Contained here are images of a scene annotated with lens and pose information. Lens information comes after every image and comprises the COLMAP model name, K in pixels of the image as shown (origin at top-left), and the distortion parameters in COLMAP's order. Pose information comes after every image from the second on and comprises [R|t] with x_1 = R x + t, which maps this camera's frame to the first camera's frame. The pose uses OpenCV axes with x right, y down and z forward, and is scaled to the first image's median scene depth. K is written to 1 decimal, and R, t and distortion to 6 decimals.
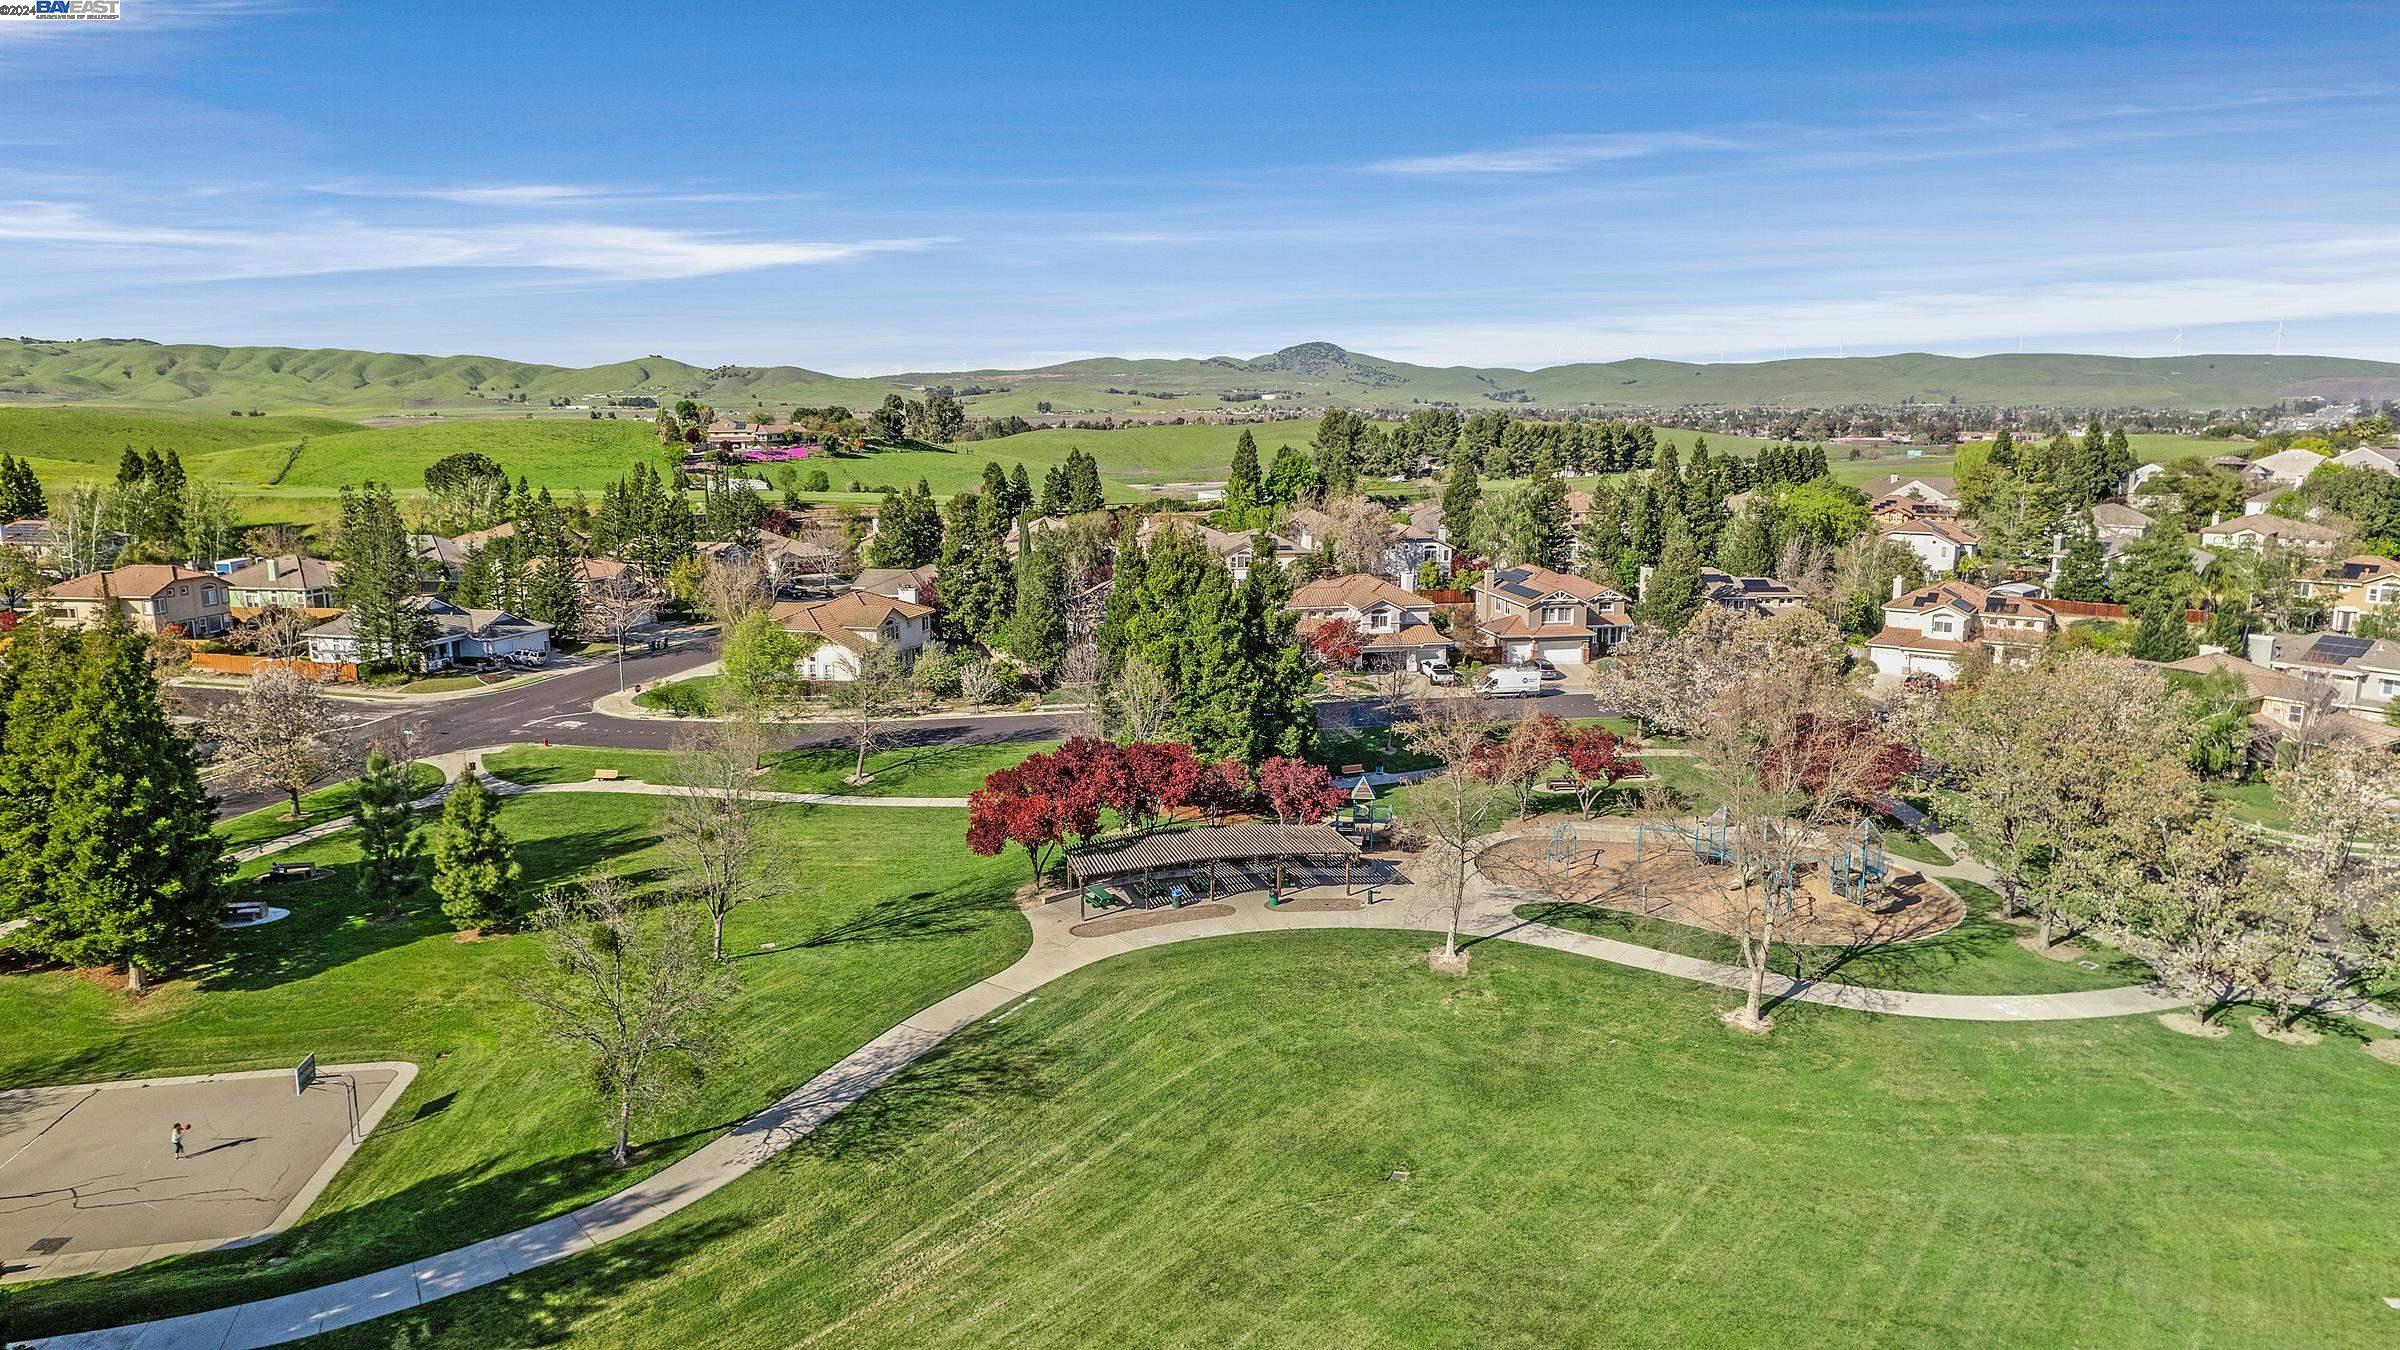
lens RADIAL K [[1535.9, 0, 1204.1], [0, 1535.9, 643.5], [0, 0, 1]] dist [-0.043830, 0.065862]
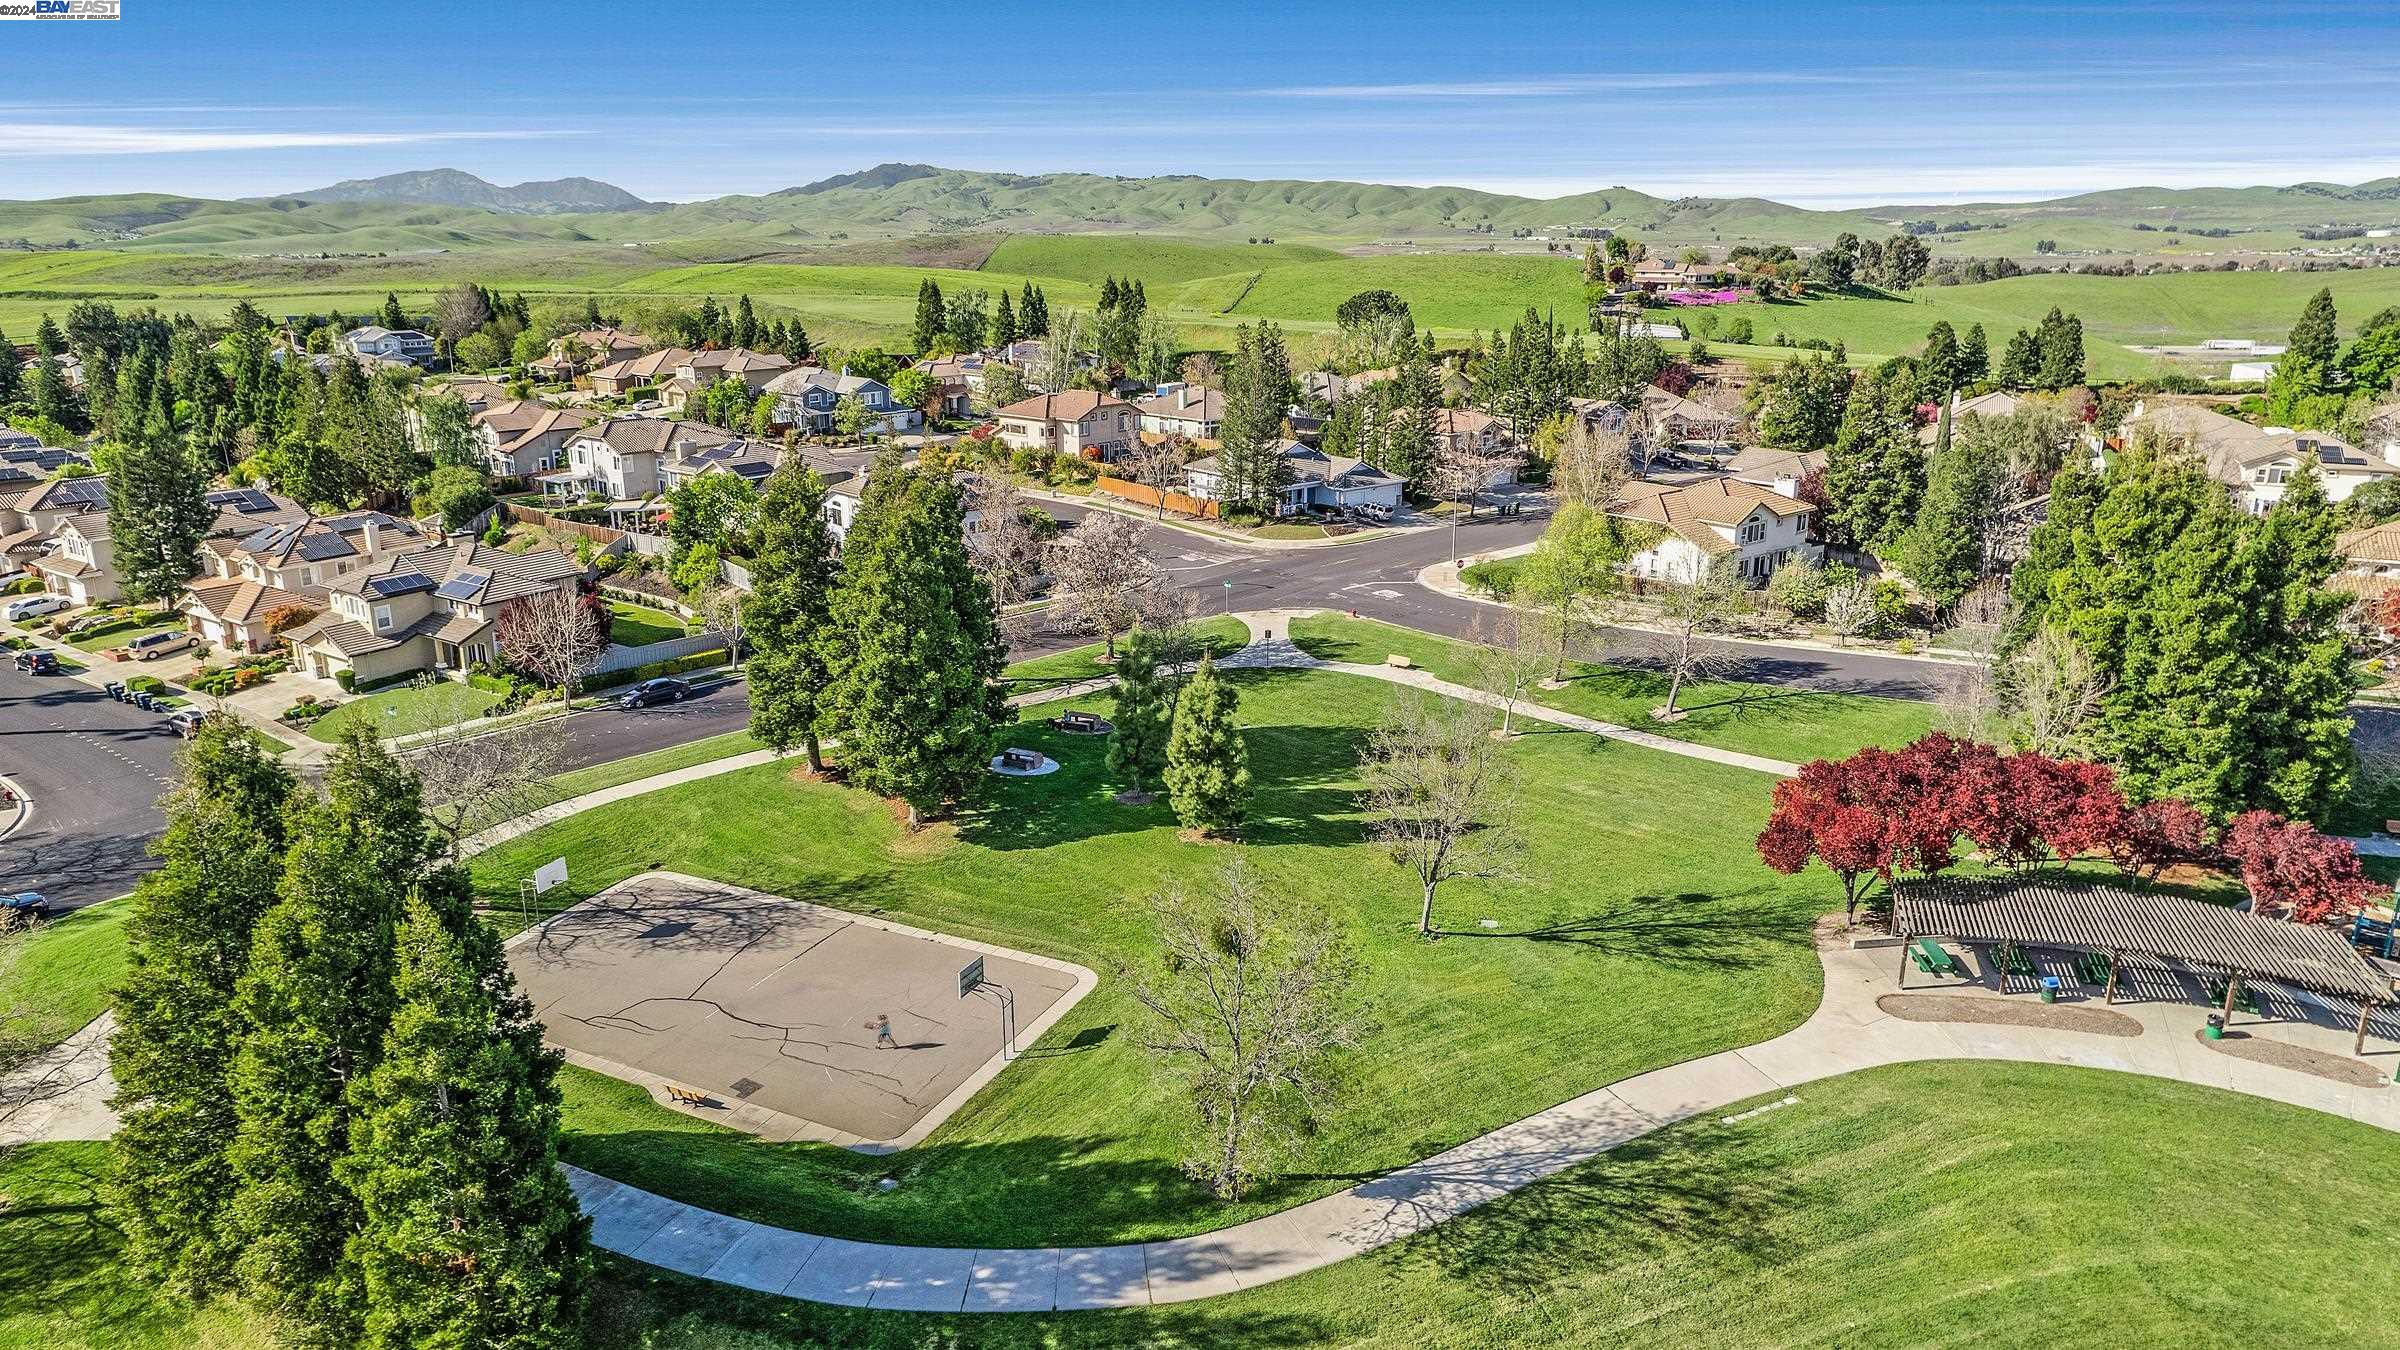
lens RADIAL K [[1535.9, 0, 1204.1], [0, 1535.9, 643.5], [0, 0, 1]] dist [-0.043830, 0.065862]
pose [[0.828291, 0.152786, -0.539064, 0.008716], [-0.095502, 0.986522, 0.132866, -0.031054], [0.552099, -0.058570, 0.831719, 0.136323]]
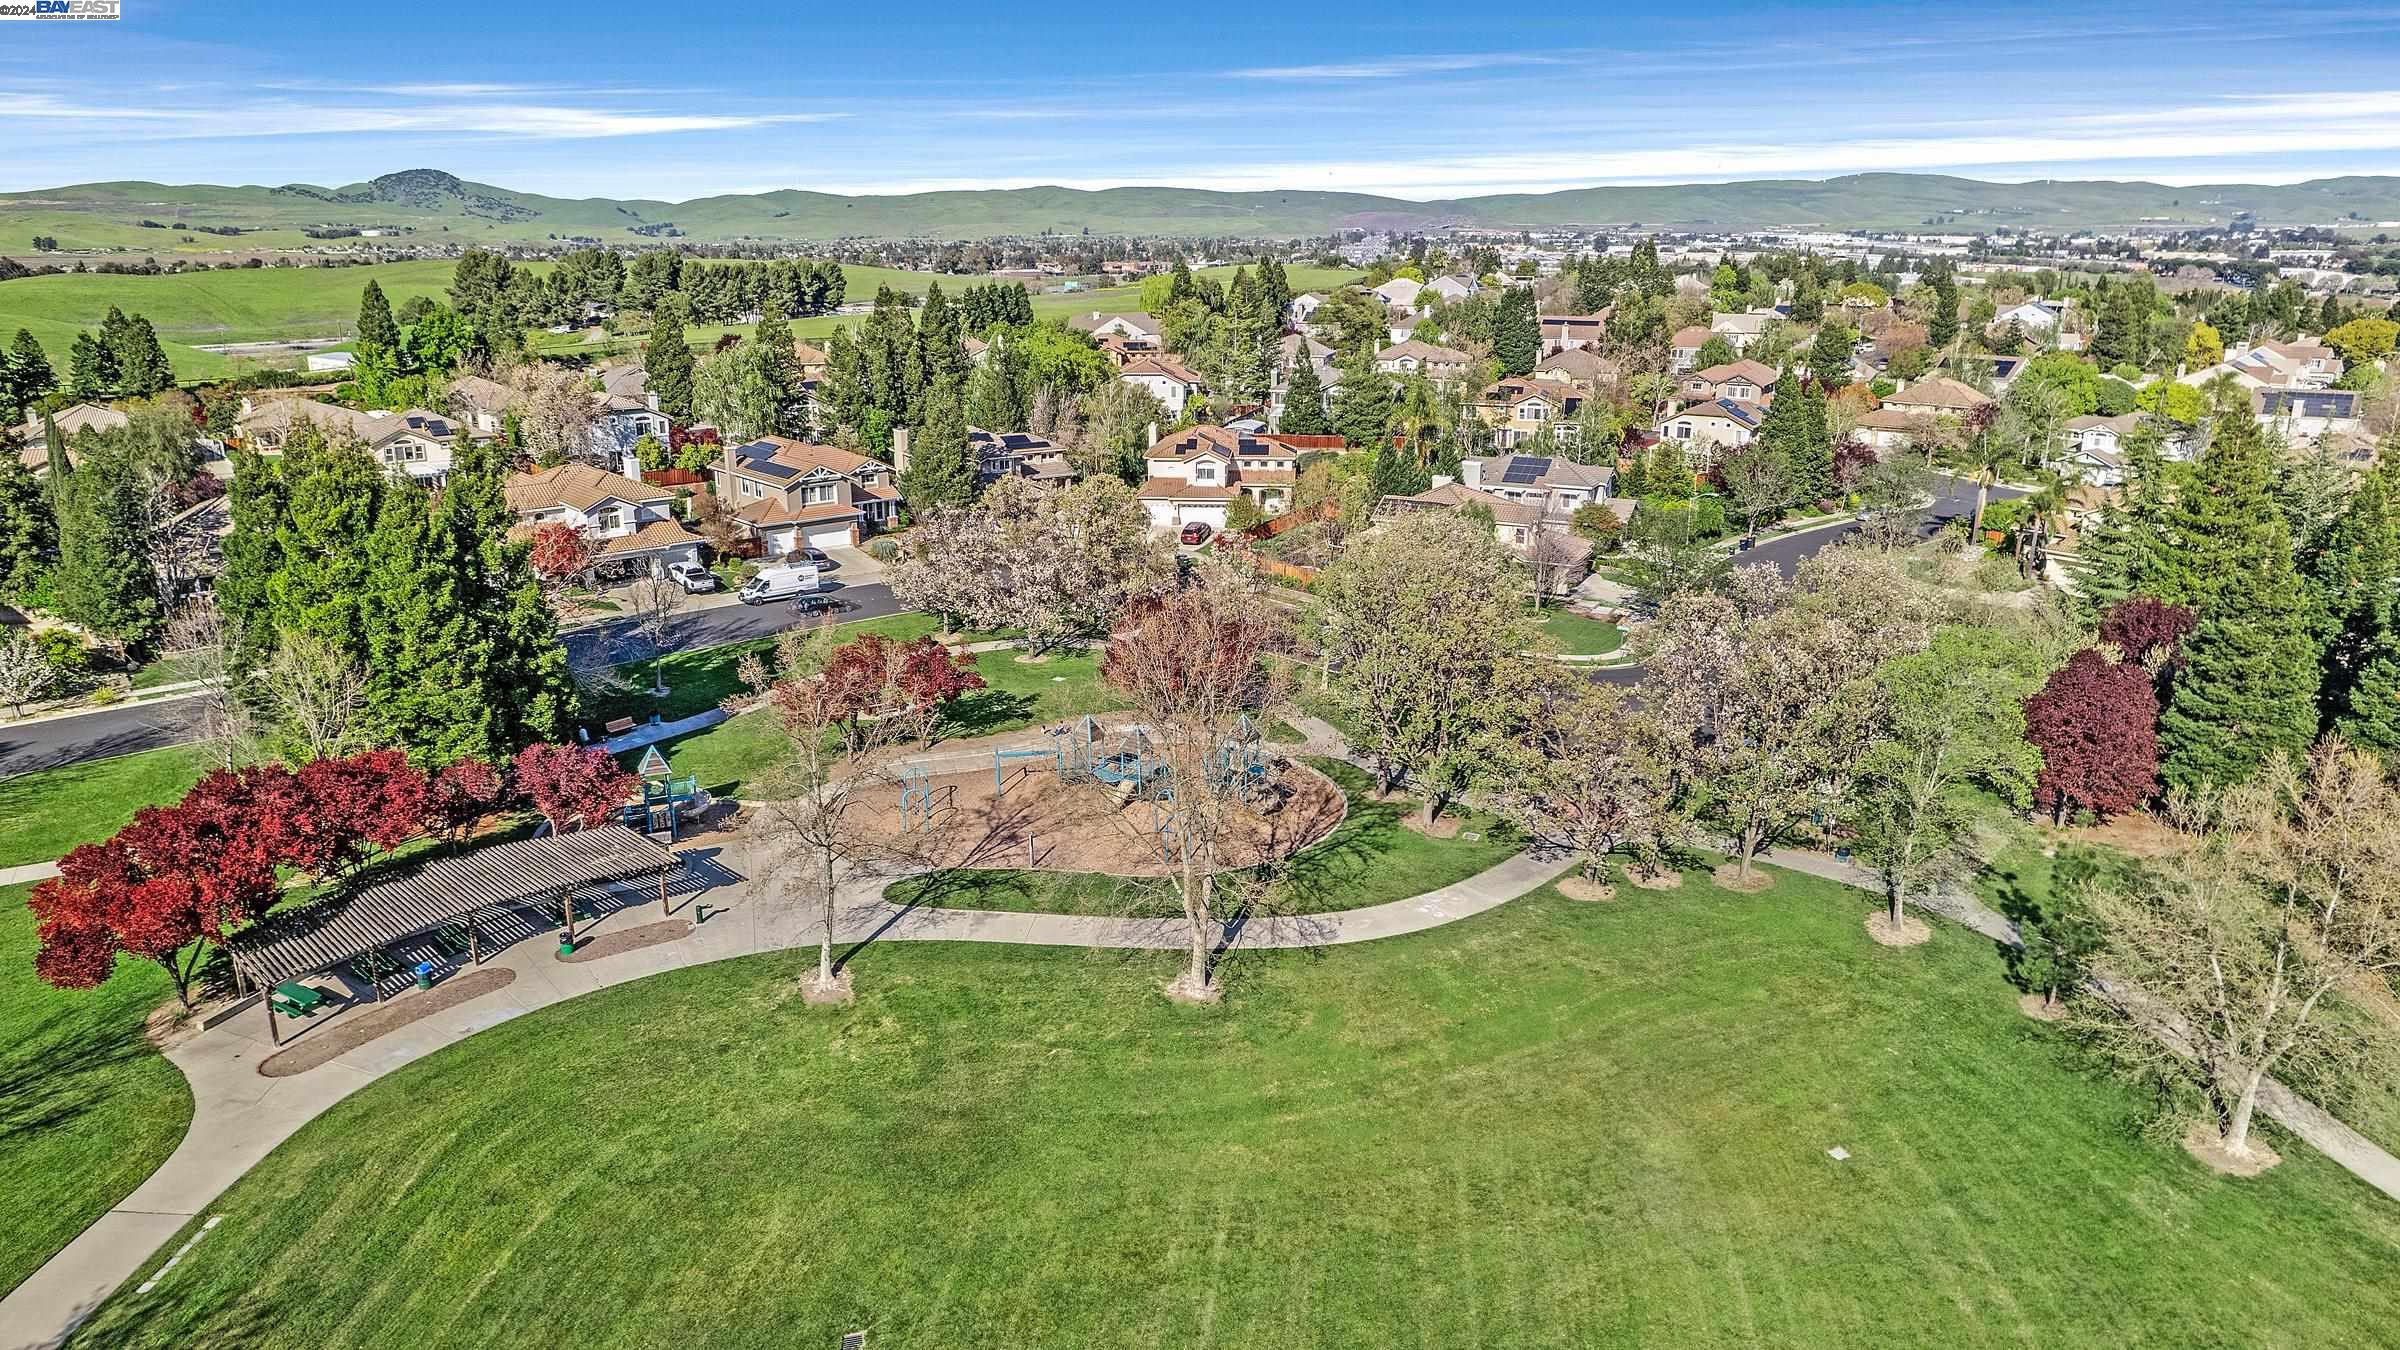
lens RADIAL K [[1540.8, 0, 1203.9], [0, 1540.8, 653.4], [0, 0, 1]] dist [-0.046828, 0.068579]
pose [[0.864433, -0.134679, 0.484372, -0.018522], [0.080812, 0.988145, 0.130532, -0.029094], [-0.496210, -0.073693, 0.865069, 0.144042]]
